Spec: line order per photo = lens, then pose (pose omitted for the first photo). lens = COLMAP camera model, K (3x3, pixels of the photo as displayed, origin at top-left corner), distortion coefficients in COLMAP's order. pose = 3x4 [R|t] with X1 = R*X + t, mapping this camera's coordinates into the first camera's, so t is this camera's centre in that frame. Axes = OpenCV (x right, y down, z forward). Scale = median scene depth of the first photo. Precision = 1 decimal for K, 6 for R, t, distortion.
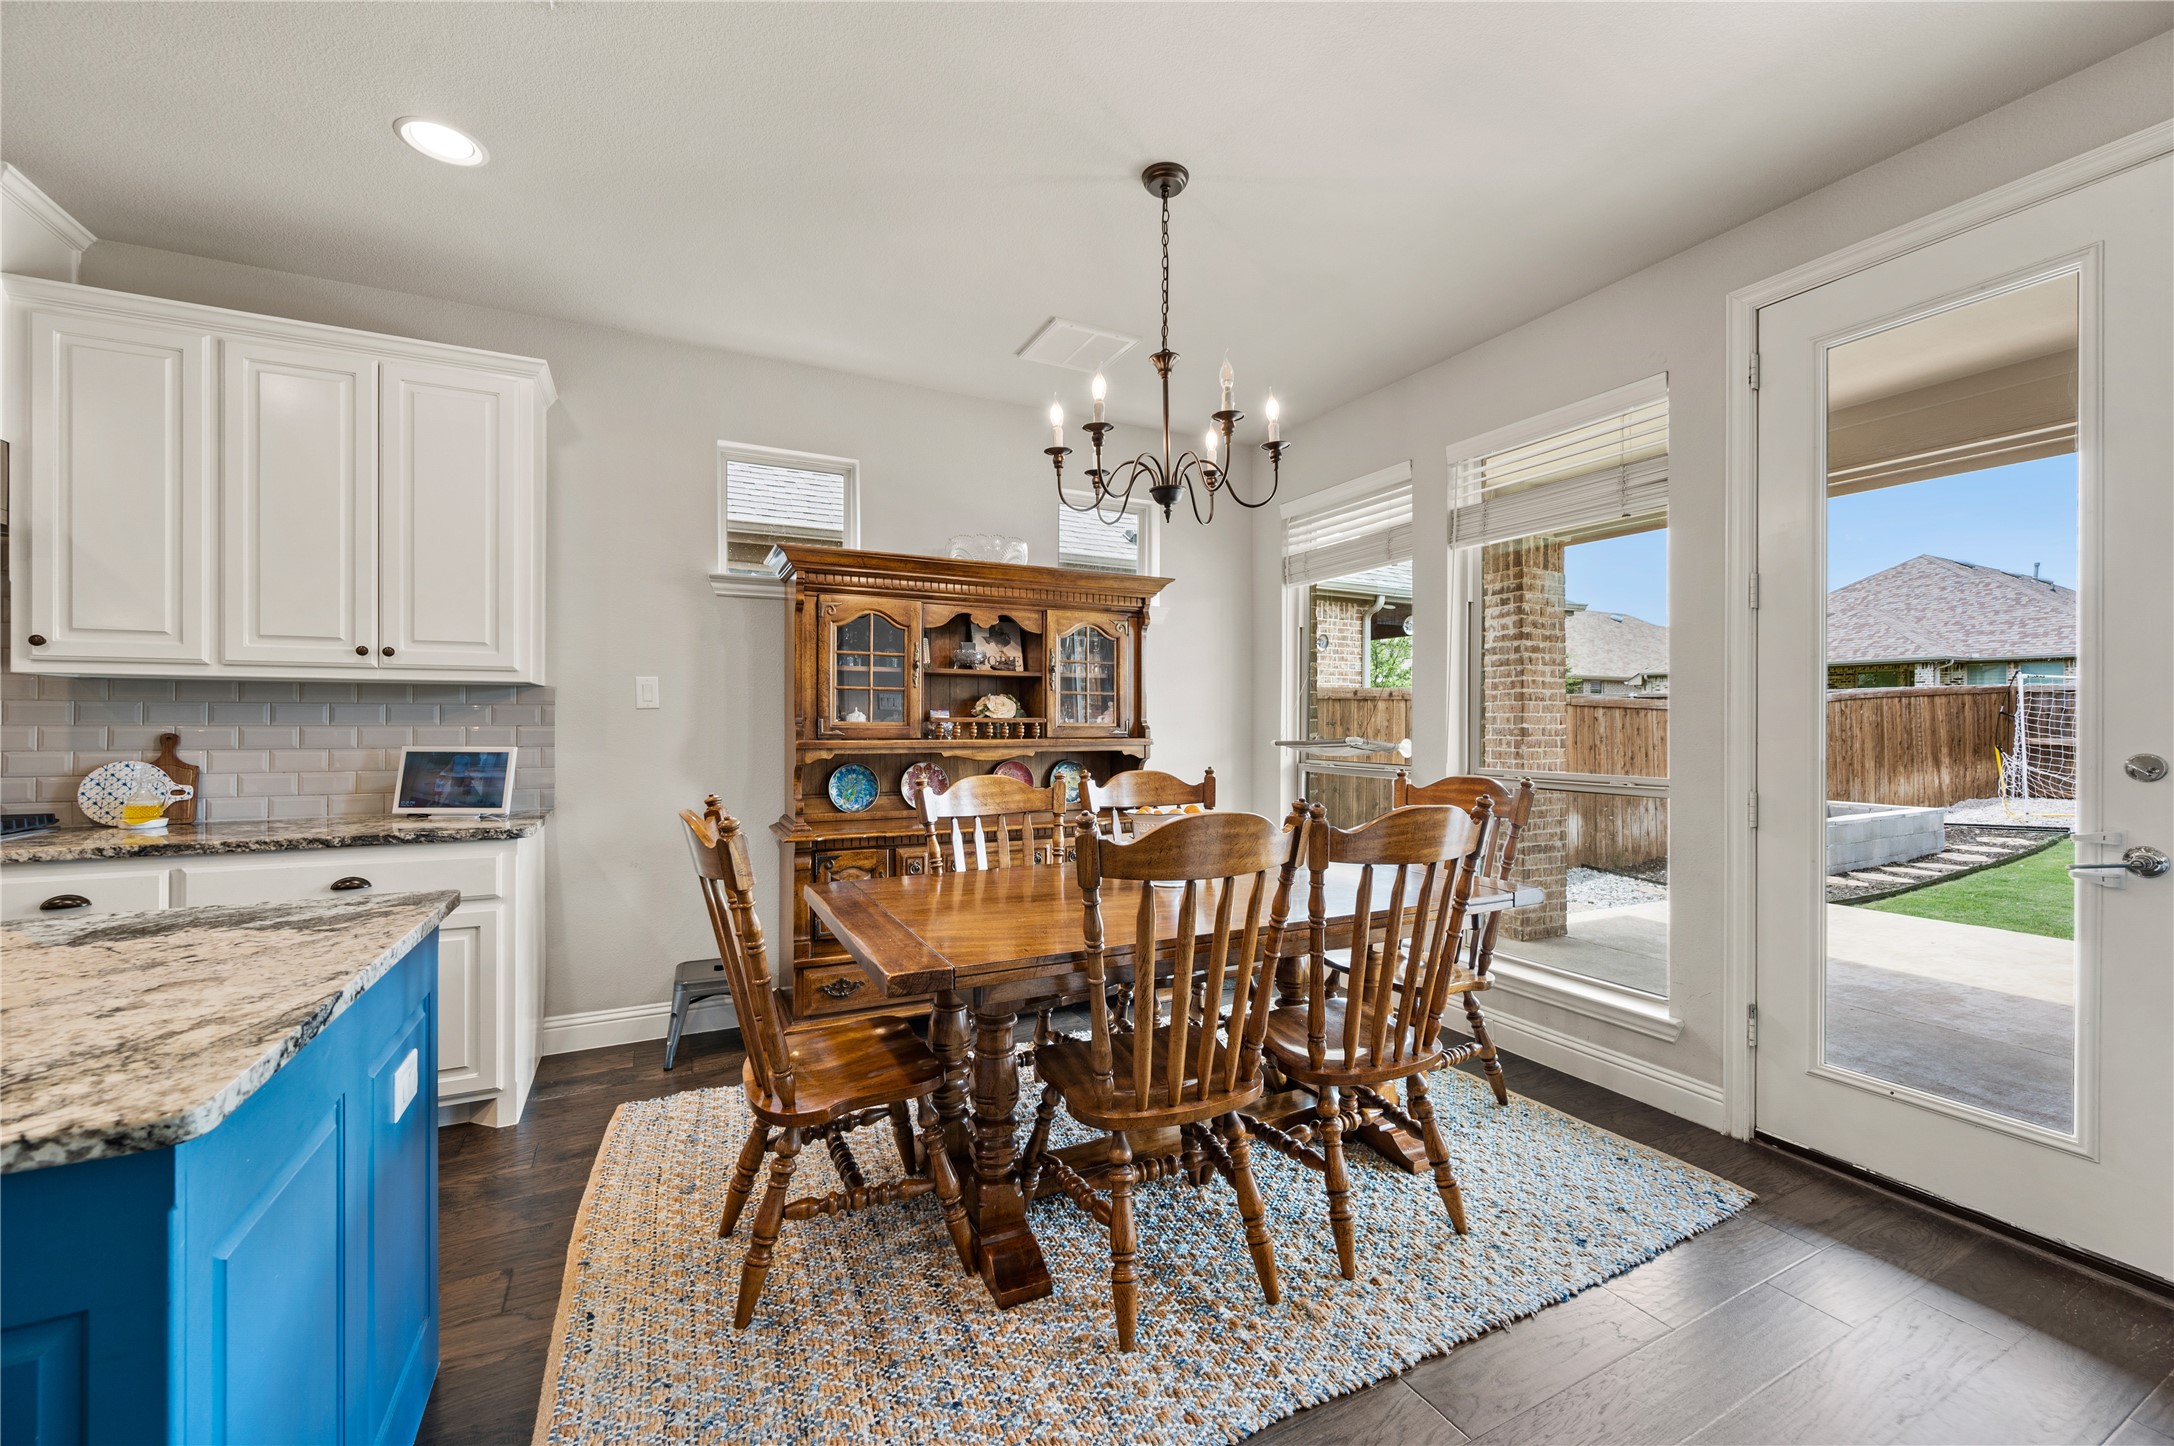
lens RADIAL K [[870.9, 0, 1146.1], [0, 870.9, 707.0], [0, 0, 1]] dist [-0.002773, -0.000161]
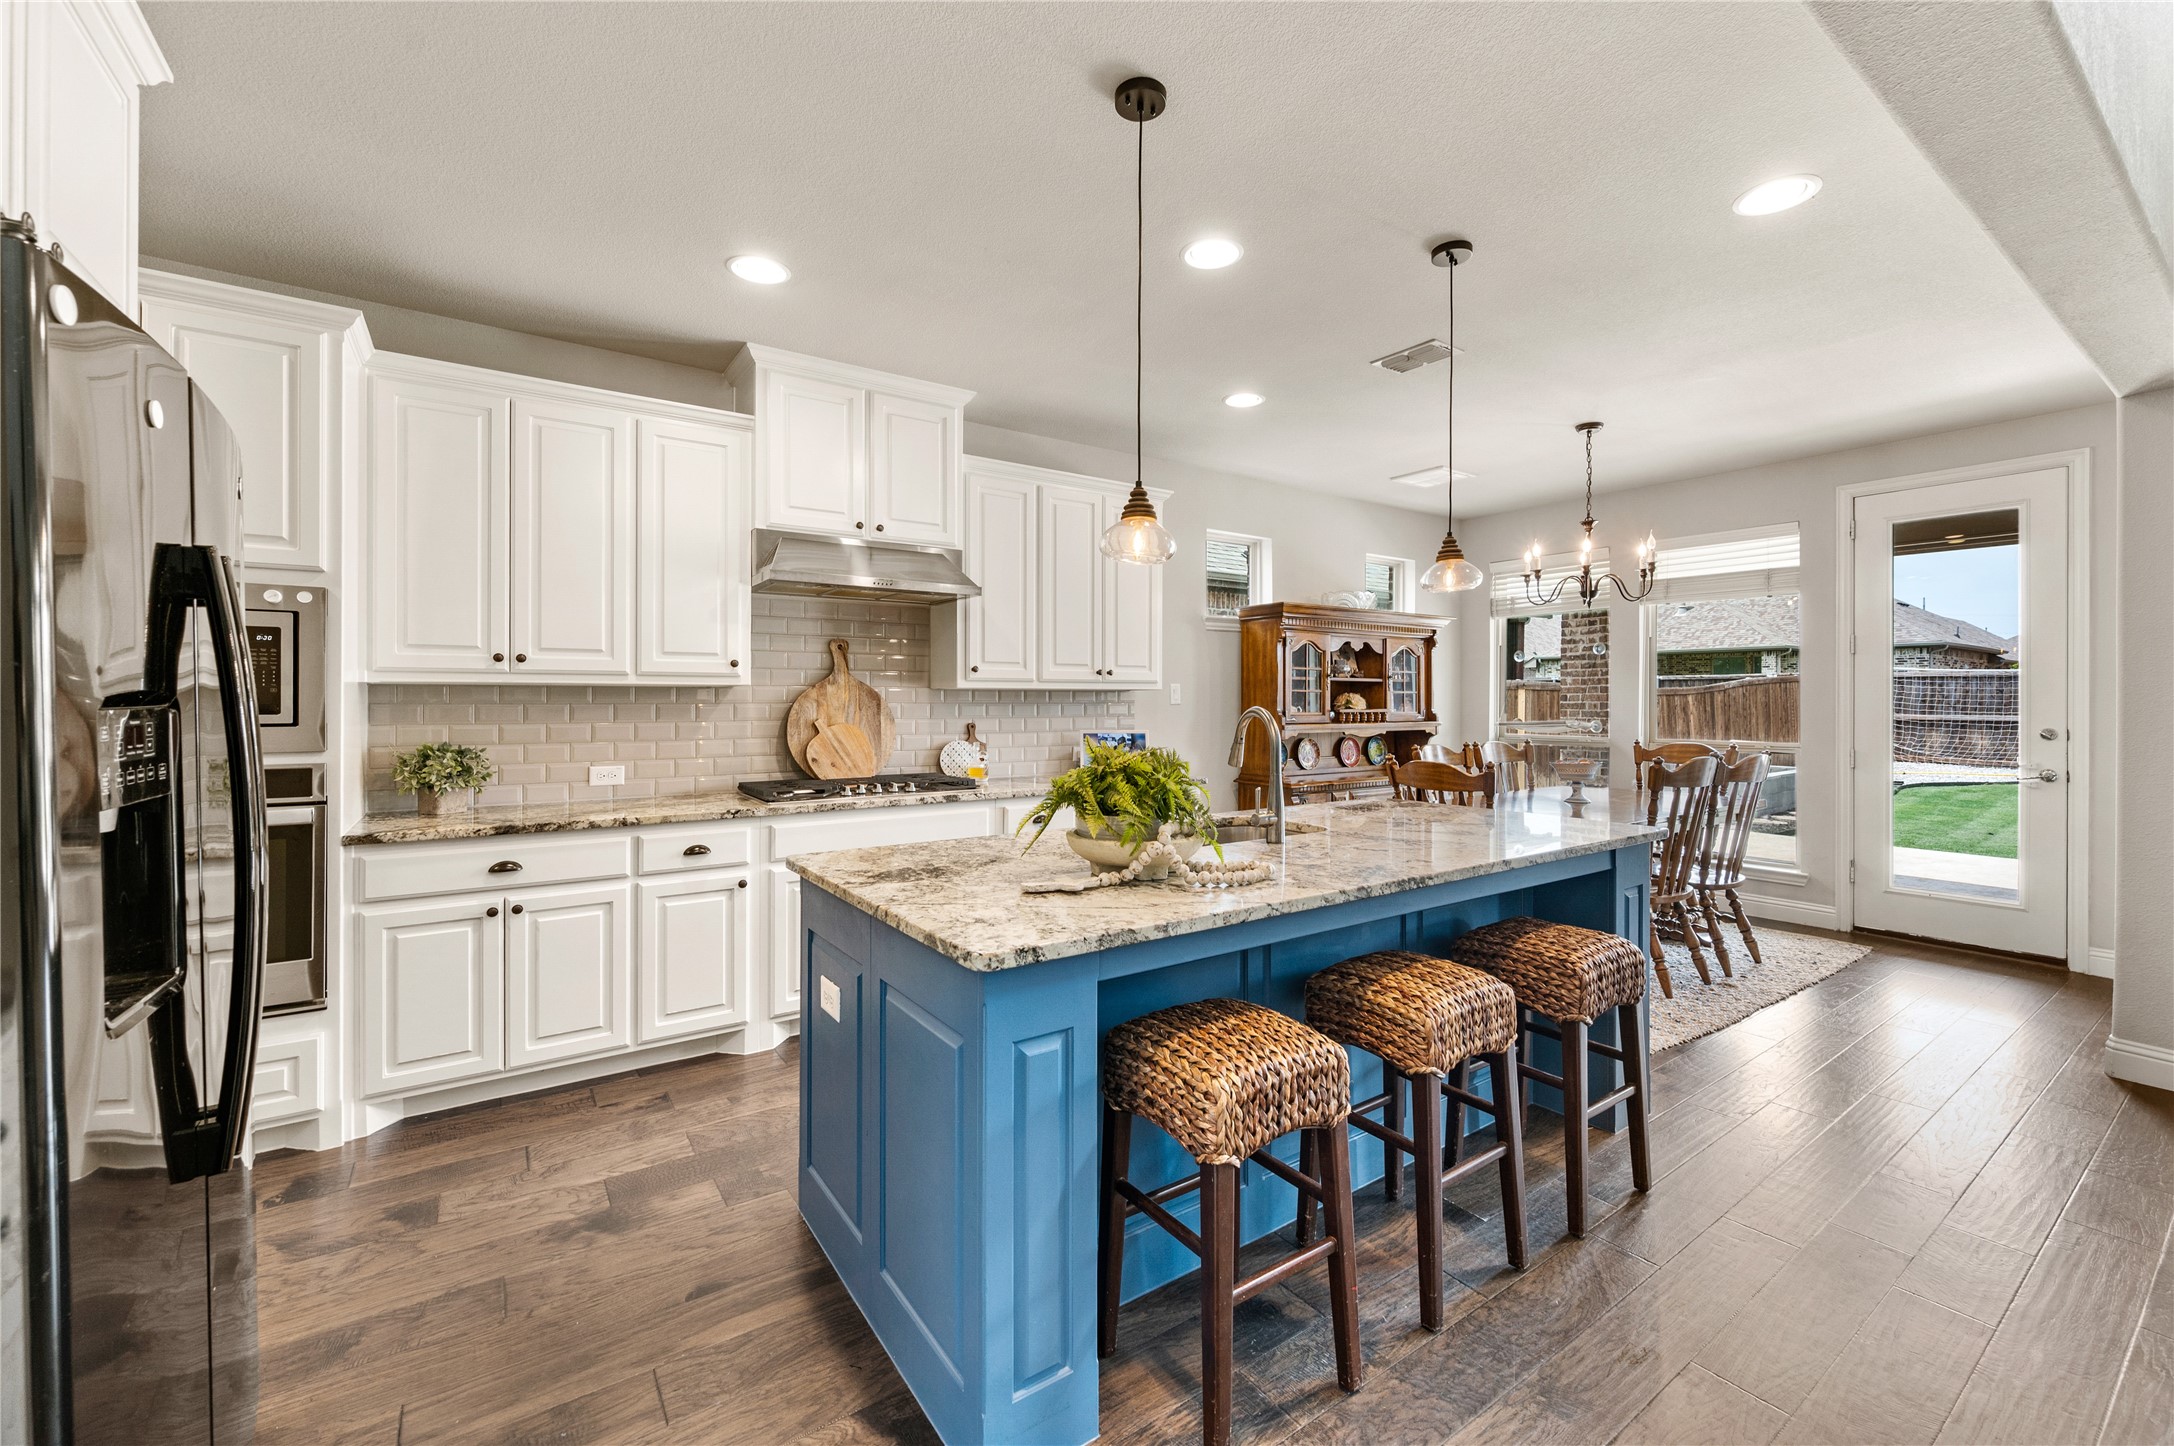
lens RADIAL K [[870.9, 0, 1080.0], [0, 870.9, 710.7], [0, 0, 1]] dist [-0.002773, -0.000161]
pose [[0.995798, -0.013993, 0.090498, -0.557182], [0.012359, 0.999751, 0.018600, -0.014430], [-0.090736, -0.017403, 0.995723, -0.346566]]
